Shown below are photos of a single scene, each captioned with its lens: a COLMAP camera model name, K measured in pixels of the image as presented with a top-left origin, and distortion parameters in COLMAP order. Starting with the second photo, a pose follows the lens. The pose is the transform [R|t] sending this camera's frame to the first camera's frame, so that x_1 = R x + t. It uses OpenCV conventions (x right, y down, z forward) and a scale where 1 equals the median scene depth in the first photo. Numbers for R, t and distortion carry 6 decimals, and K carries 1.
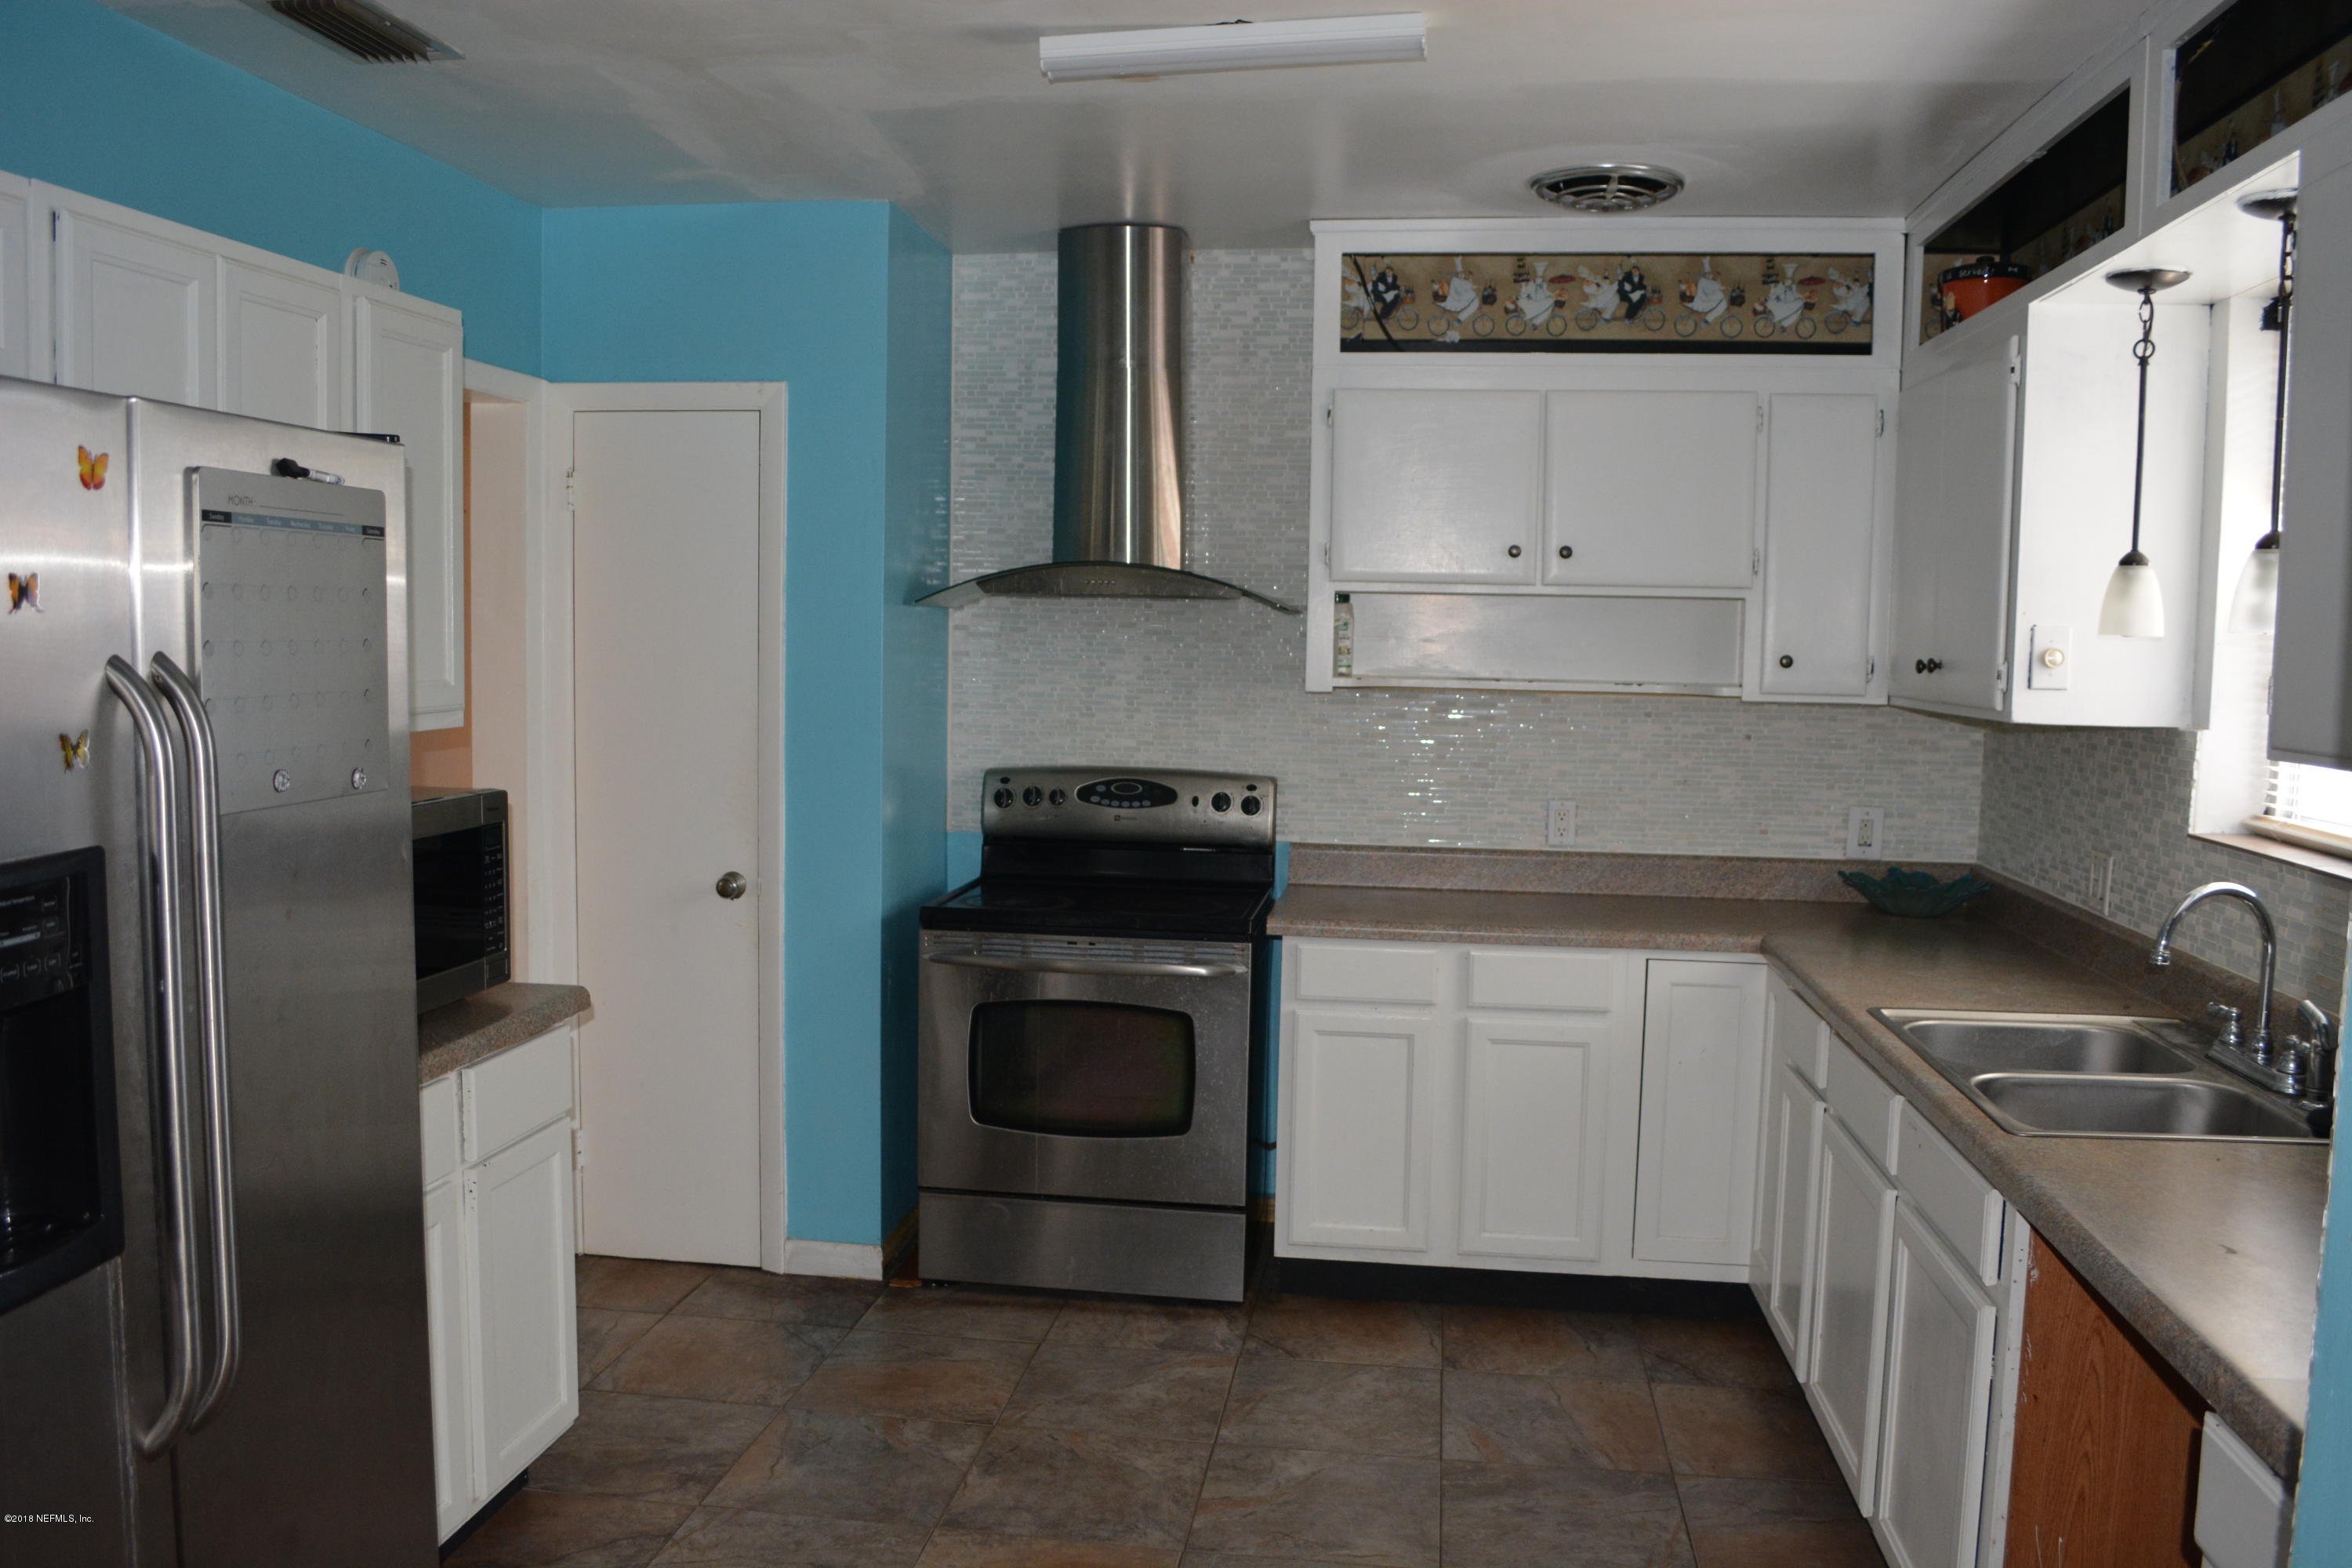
lens RADIAL K [[1842.3, 0, 1182.1], [0, 1842.3, 790.6], [0, 0, 1]] dist [-0.082906, 0.007591]
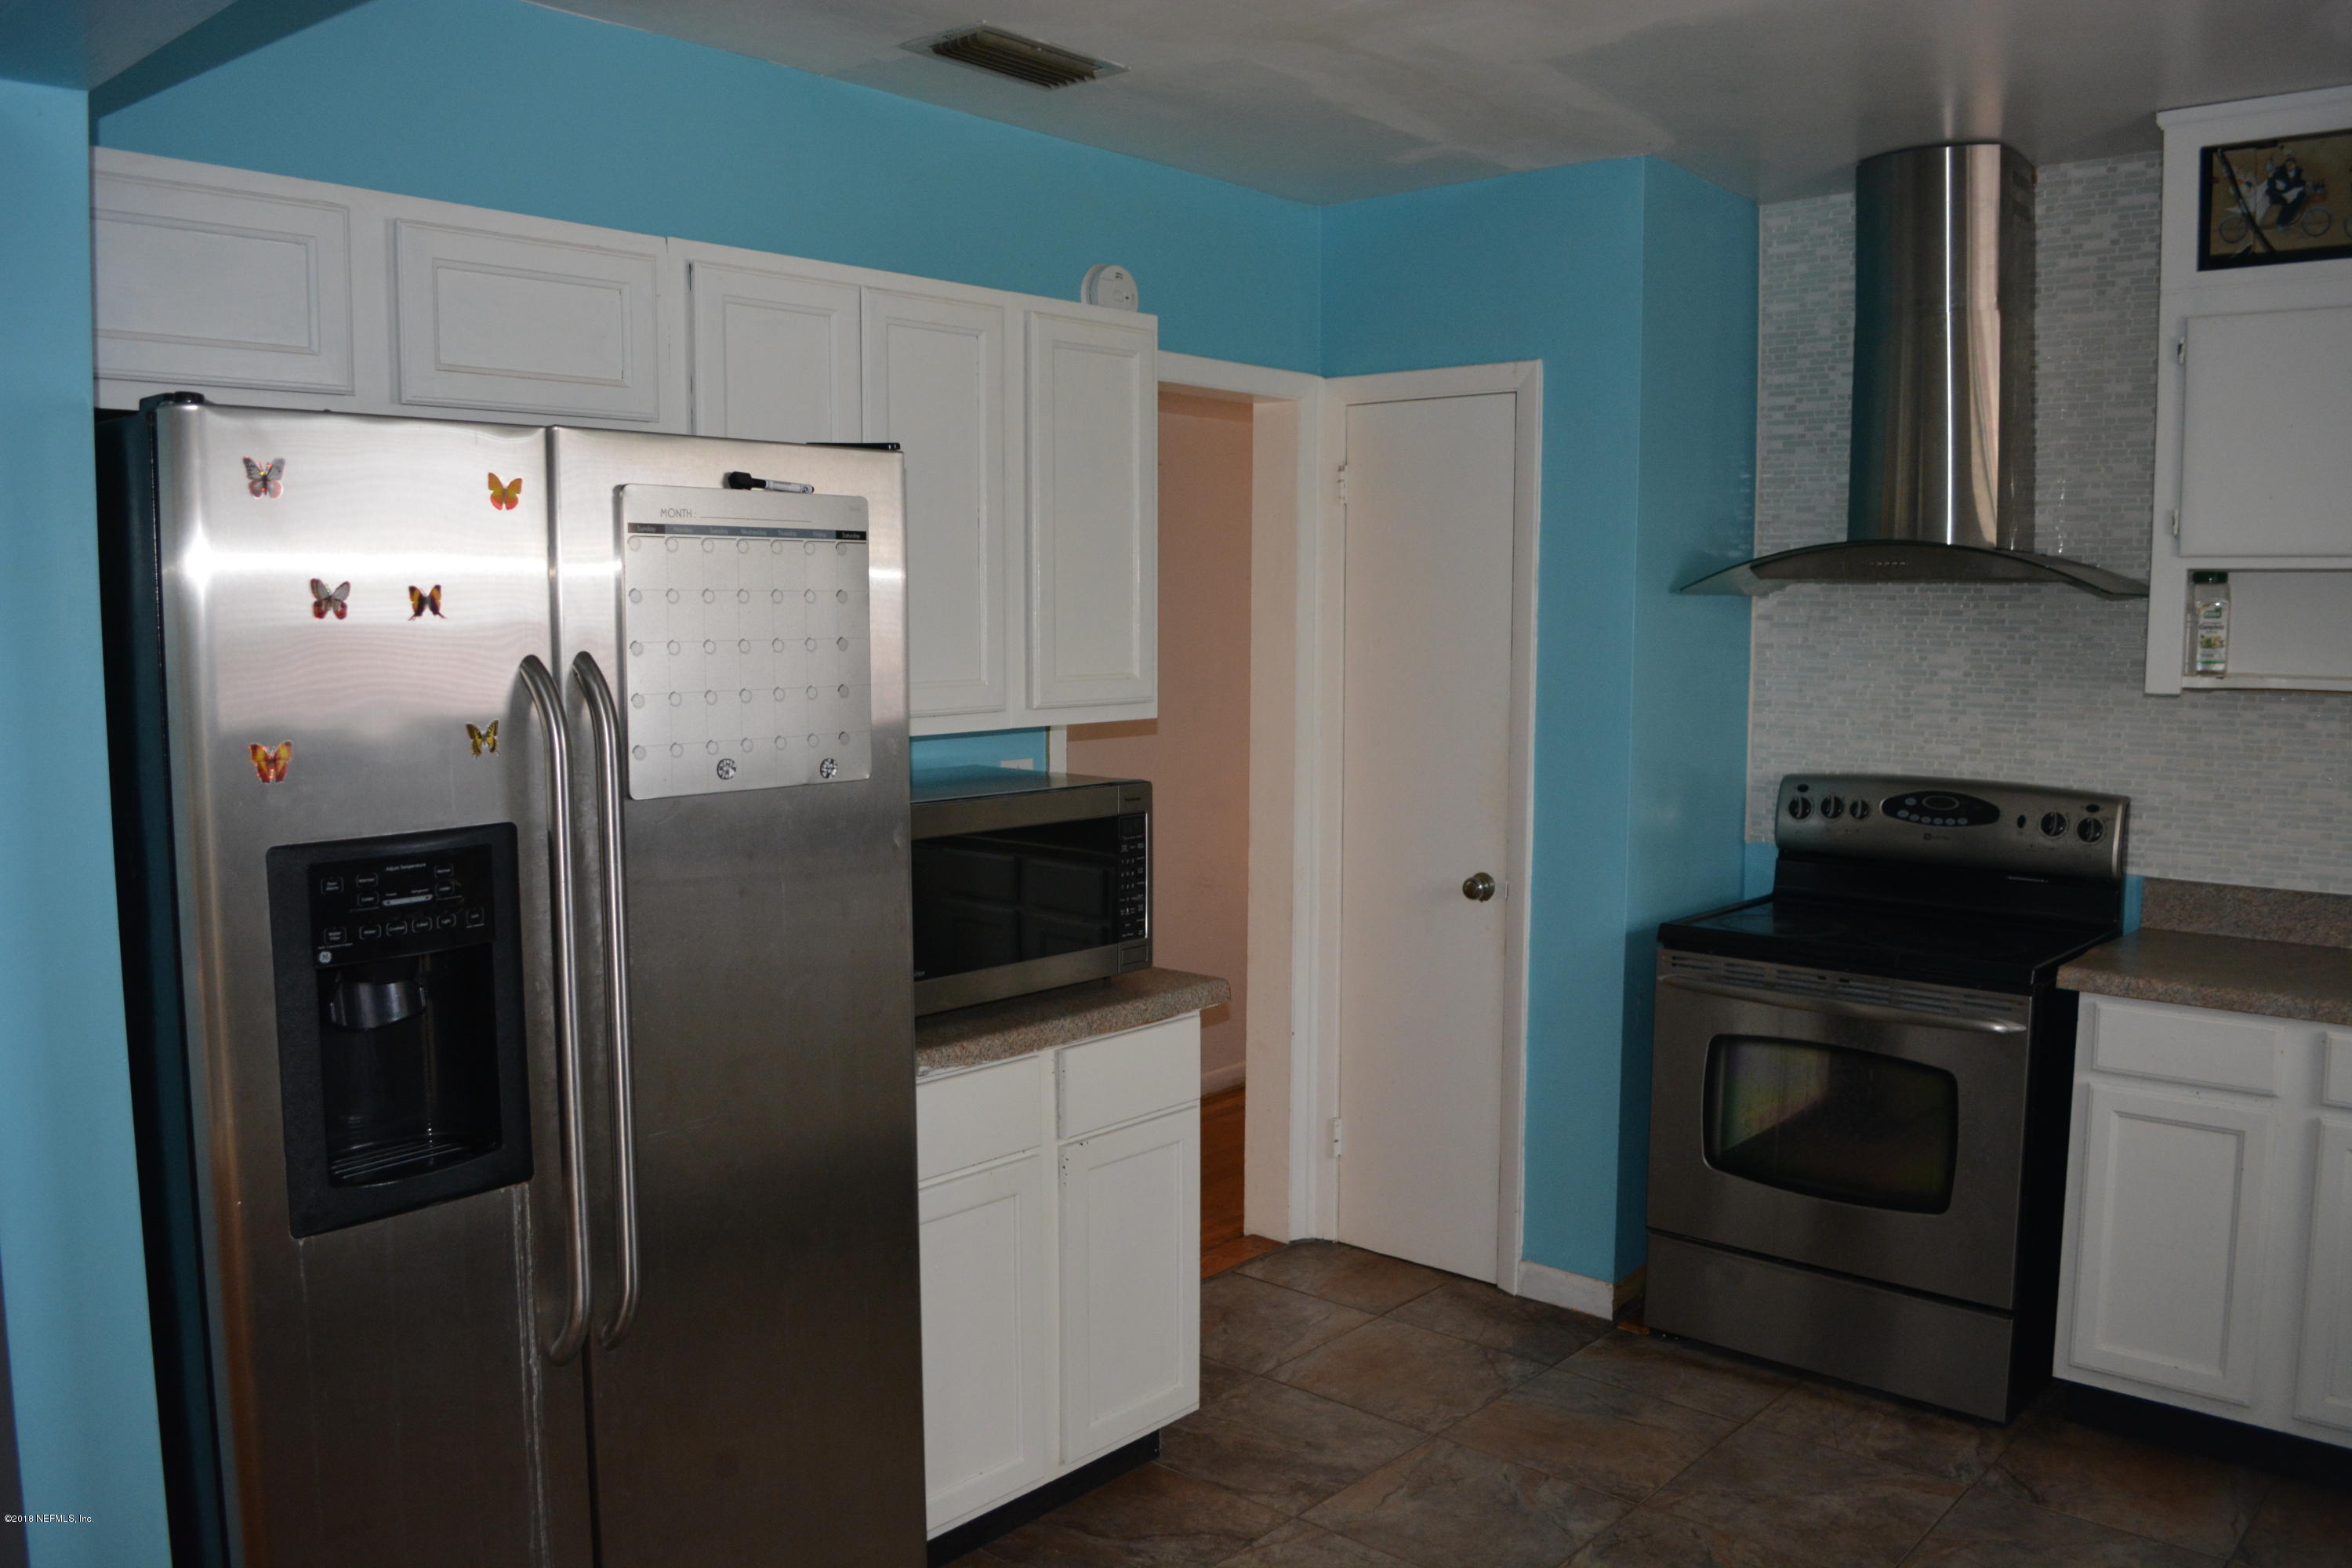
lens RADIAL K [[1842.3, 0, 1182.1], [0, 1842.3, 790.6], [0, 0, 1]] dist [-0.082906, 0.007591]
pose [[0.833708, 0.038176, -0.550884, 0.153917], [-0.034950, 0.999255, 0.016355, -0.009138], [0.551098, 0.005618, 0.834421, 0.104181]]
